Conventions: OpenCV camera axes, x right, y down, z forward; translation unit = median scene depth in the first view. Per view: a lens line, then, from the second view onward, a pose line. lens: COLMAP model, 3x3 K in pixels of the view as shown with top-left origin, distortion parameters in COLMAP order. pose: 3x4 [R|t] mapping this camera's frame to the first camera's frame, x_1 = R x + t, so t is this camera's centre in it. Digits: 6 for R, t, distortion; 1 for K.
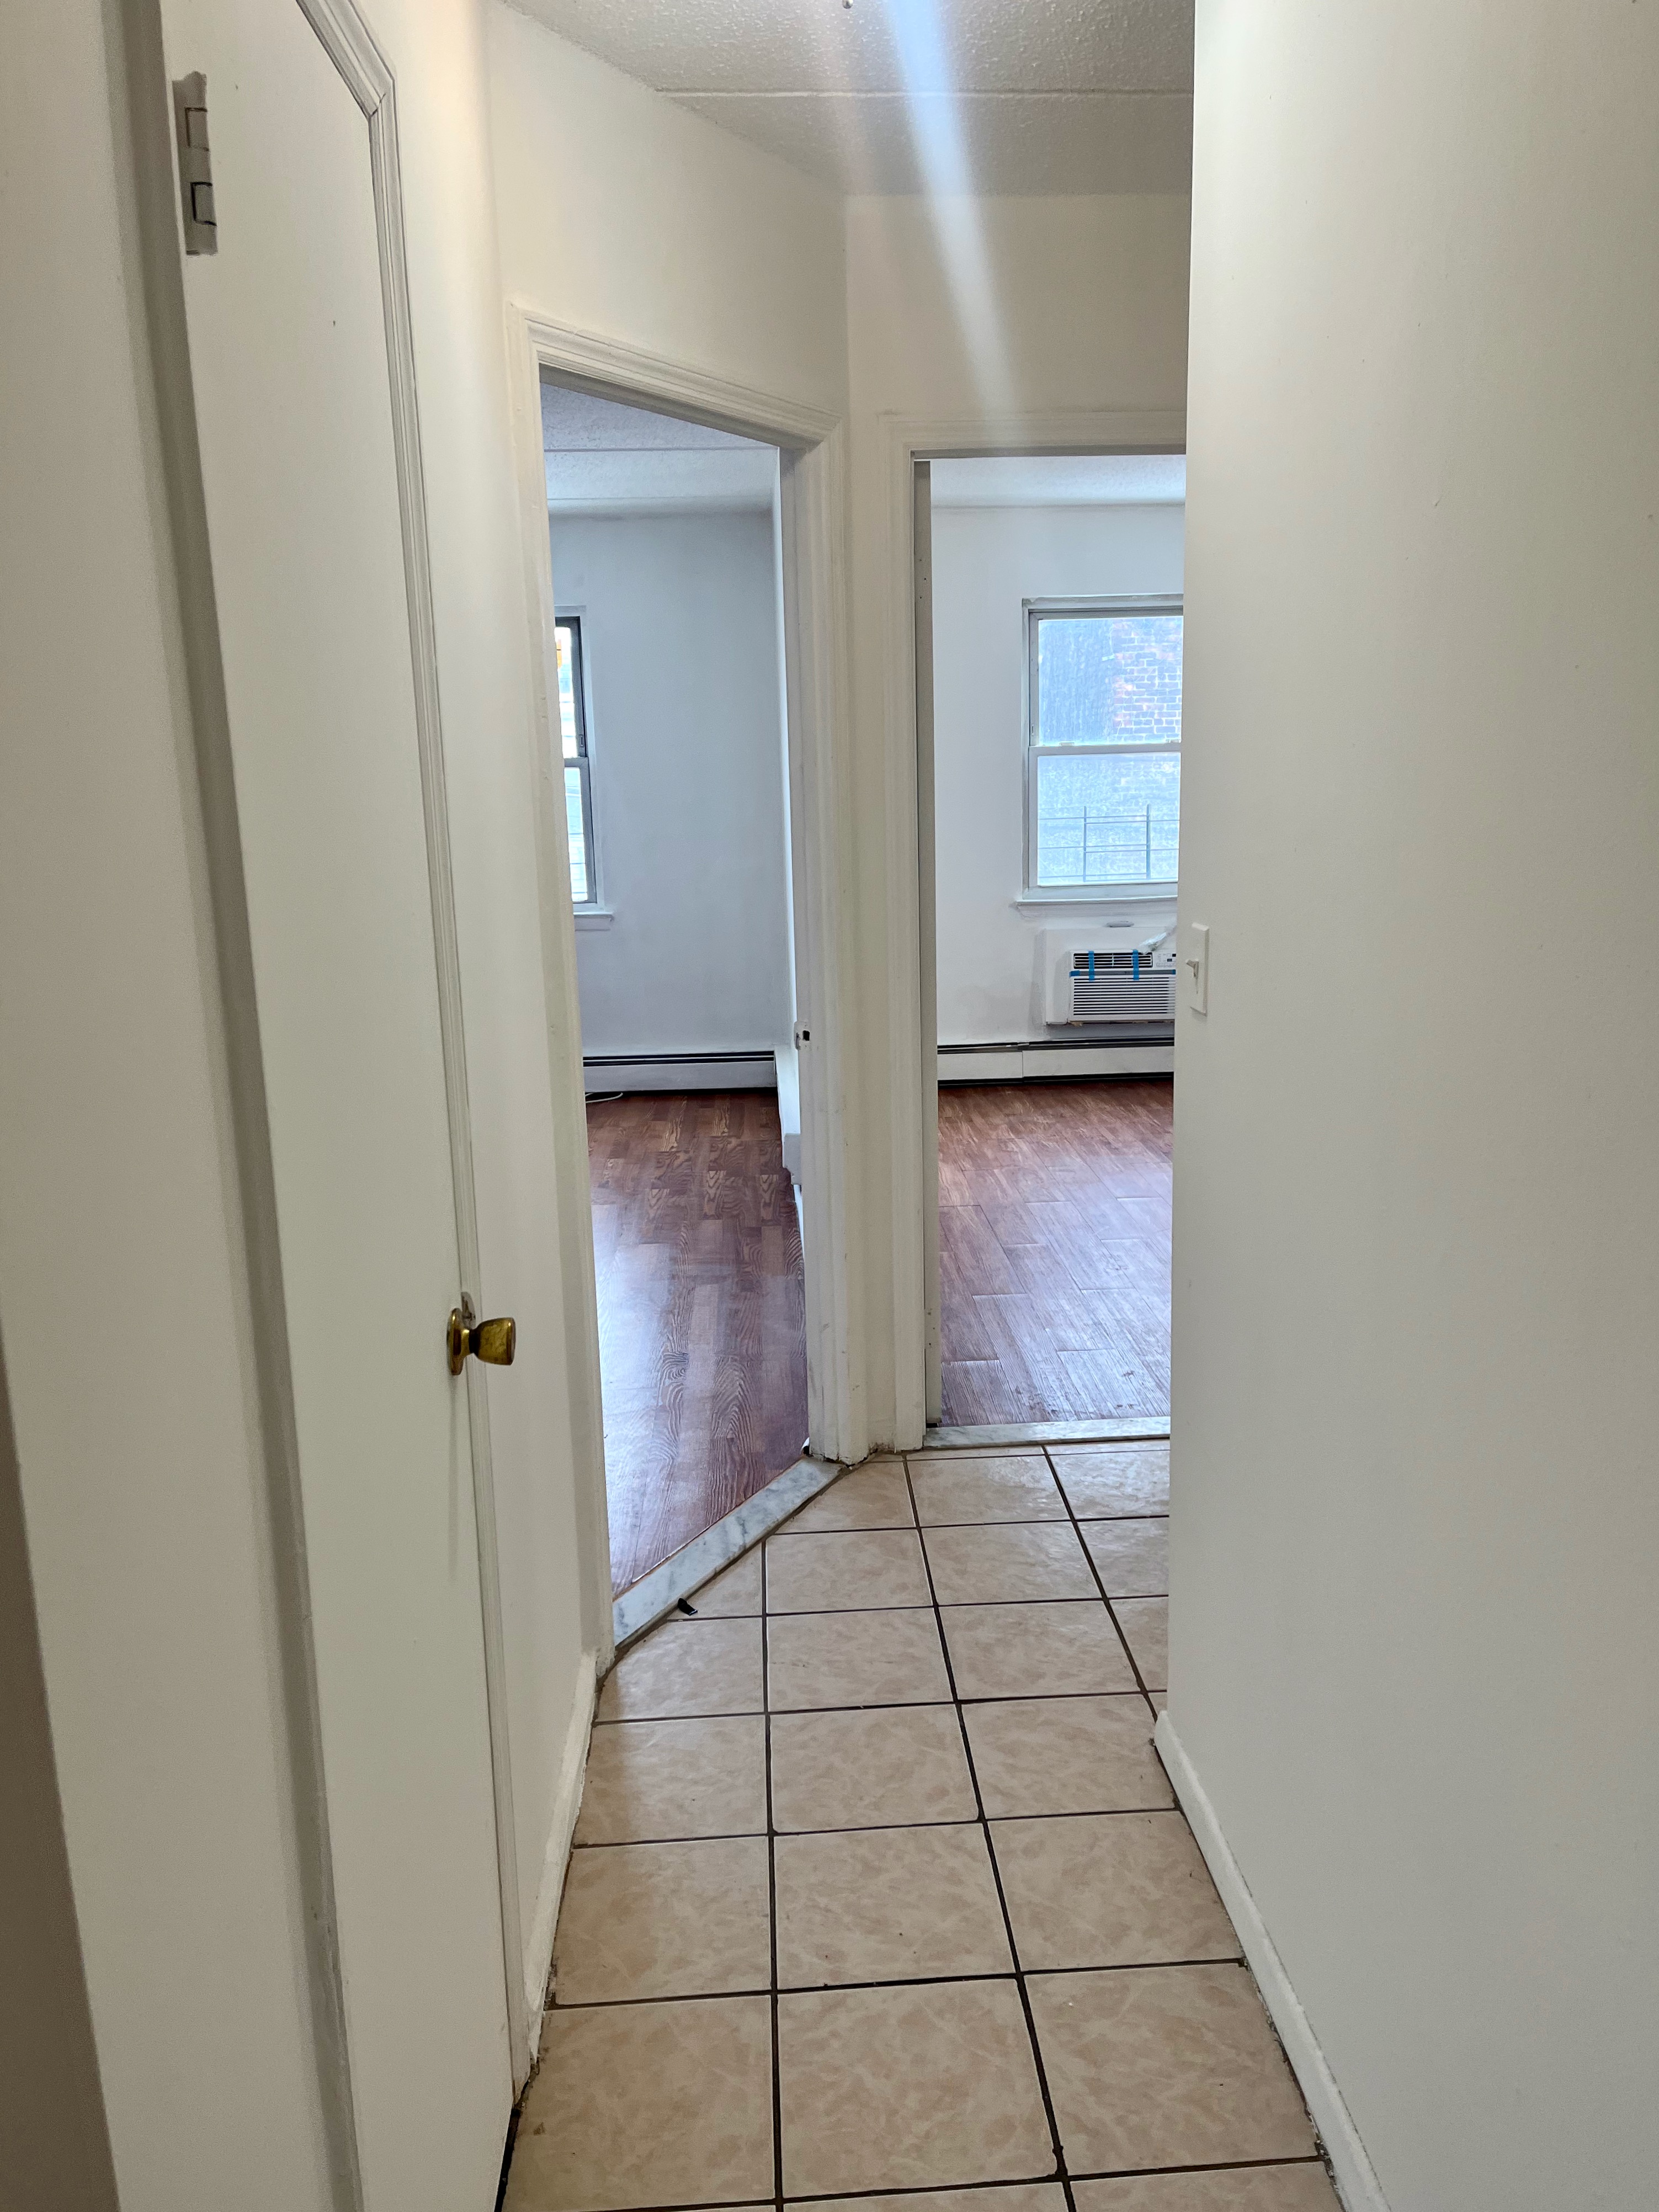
lens RADIAL K [[1699.4, 0, 848.4], [0, 1699.4, 1089.1], [0, 0, 1]] dist [0.057620, -0.061094]
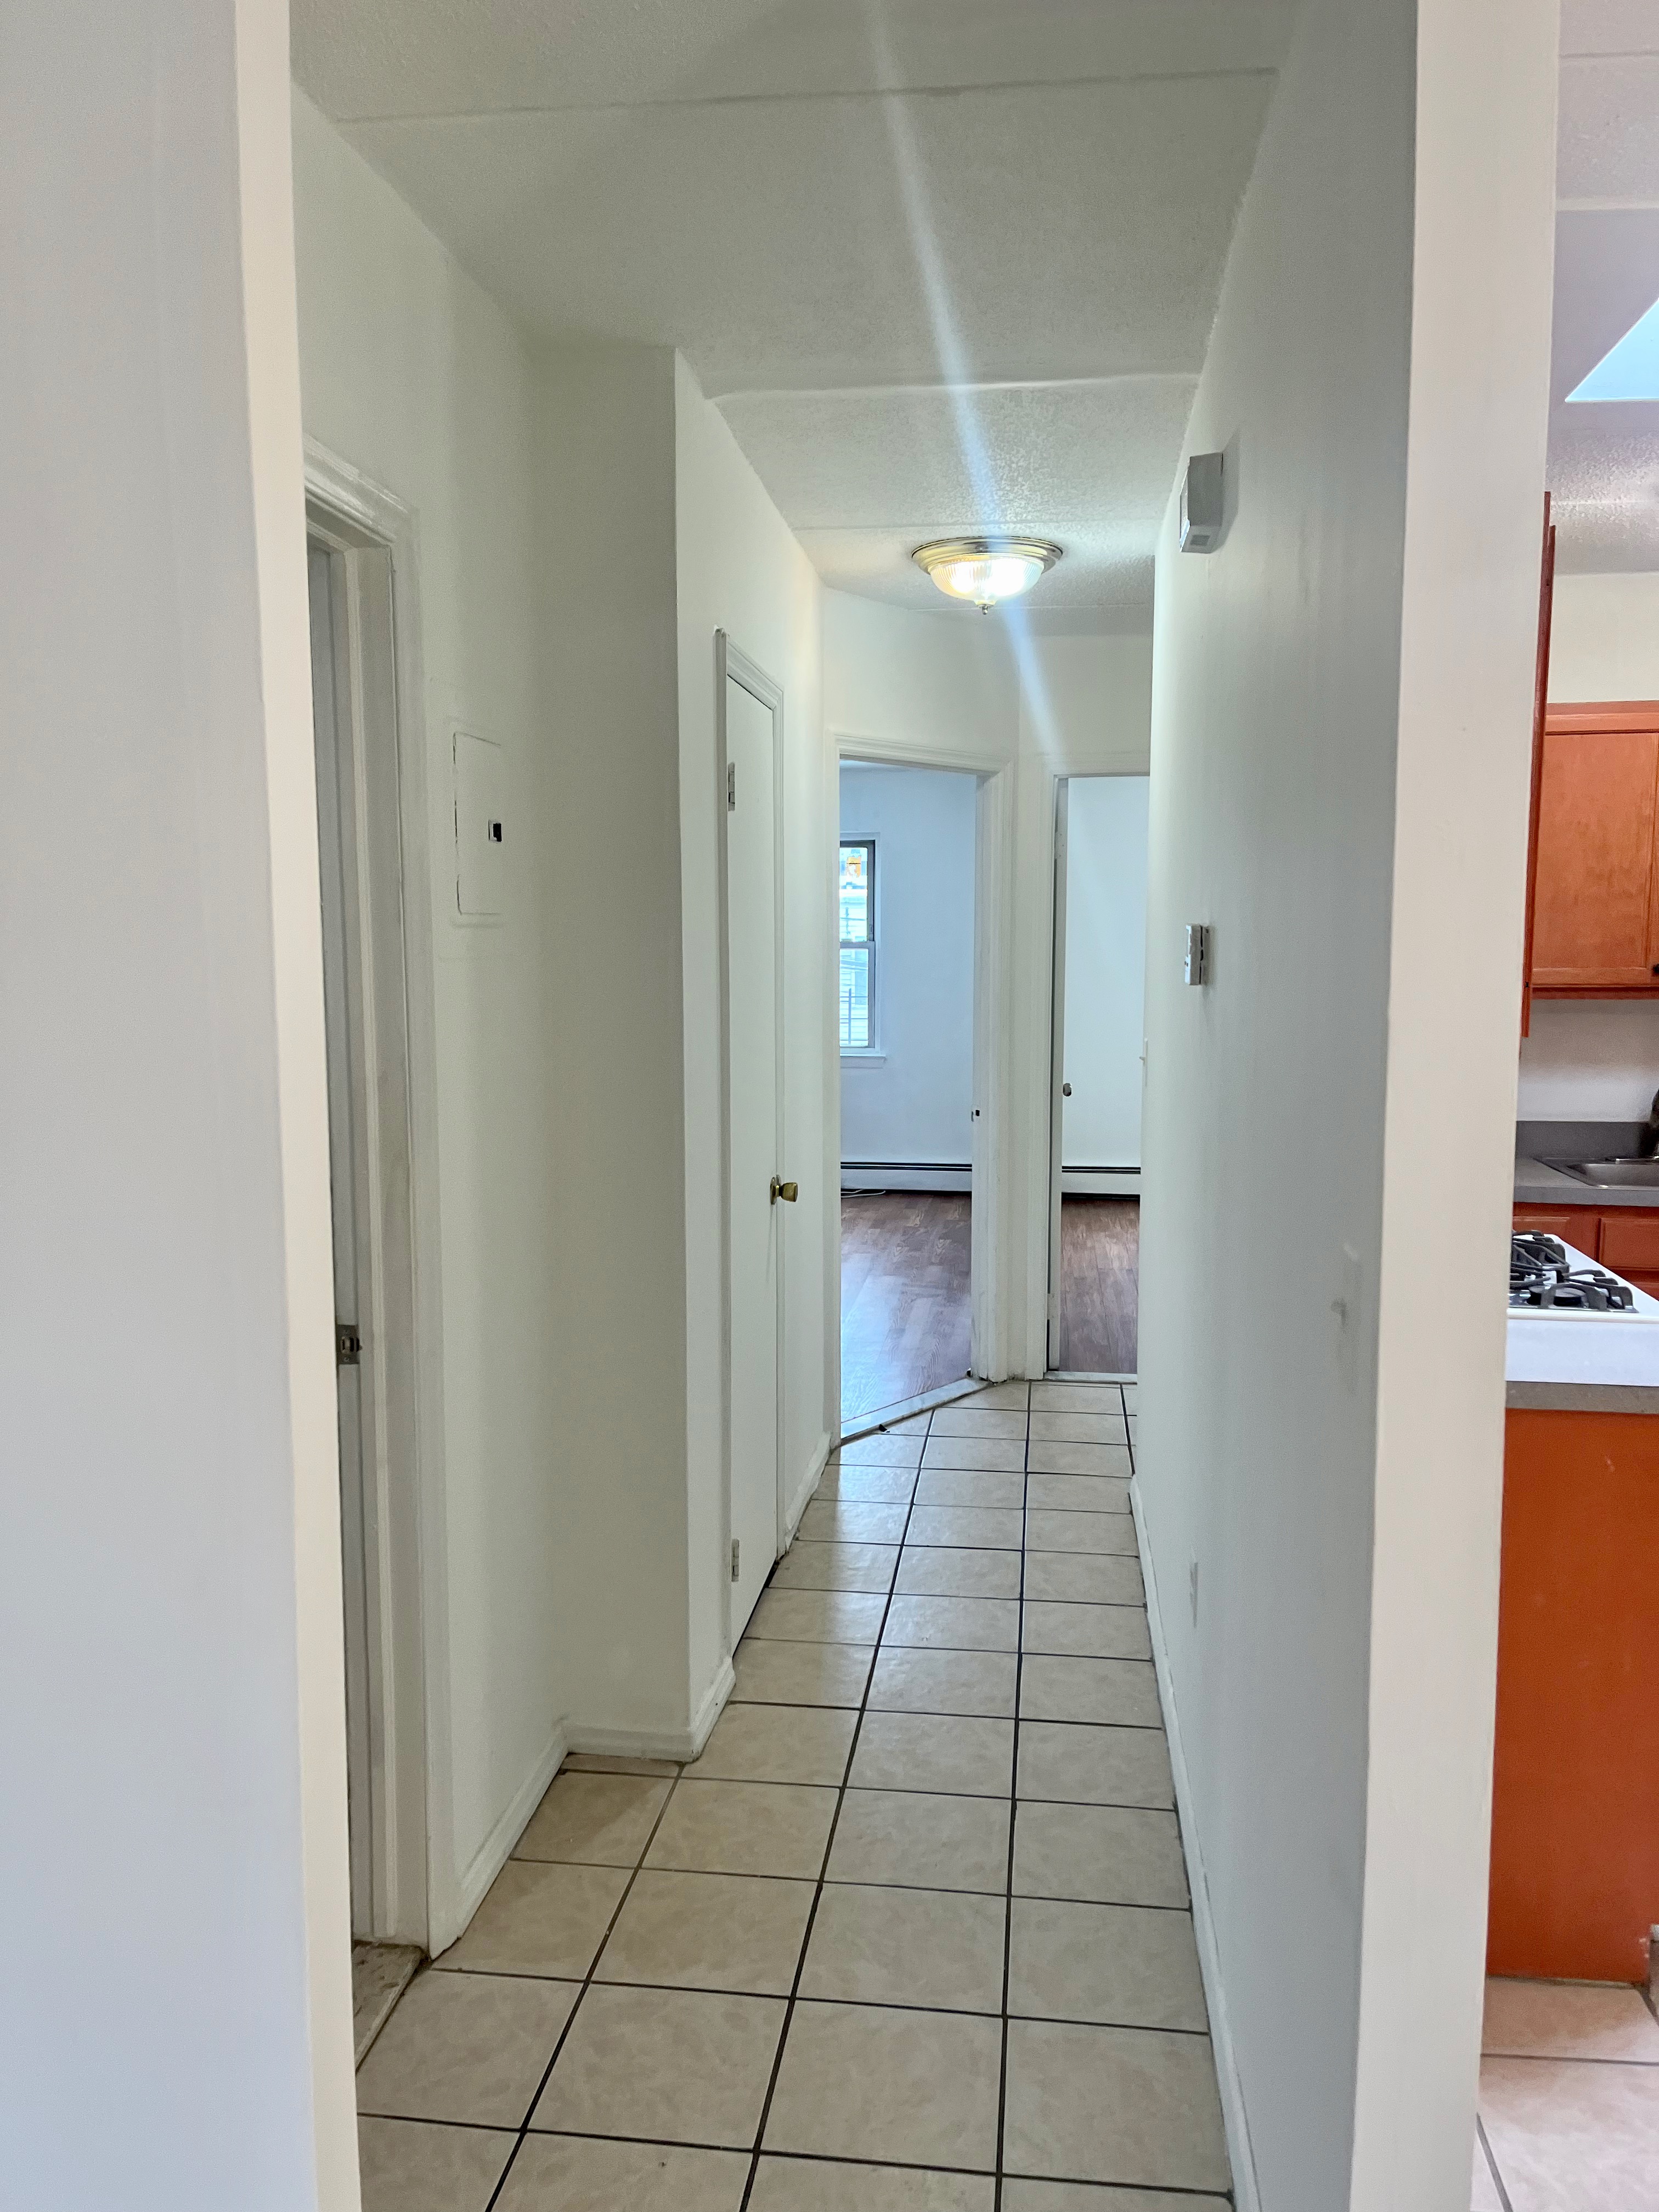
lens RADIAL K [[1699.4, 0, 819.2], [0, 1699.4, 1123.3], [0, 0, 1]] dist [0.057620, -0.061094]
pose [[0.980790, 0.044162, -0.190003, 0.132667], [-0.059697, 0.995255, -0.076833, 0.109691], [0.185709, 0.086700, 0.978772, -0.625447]]
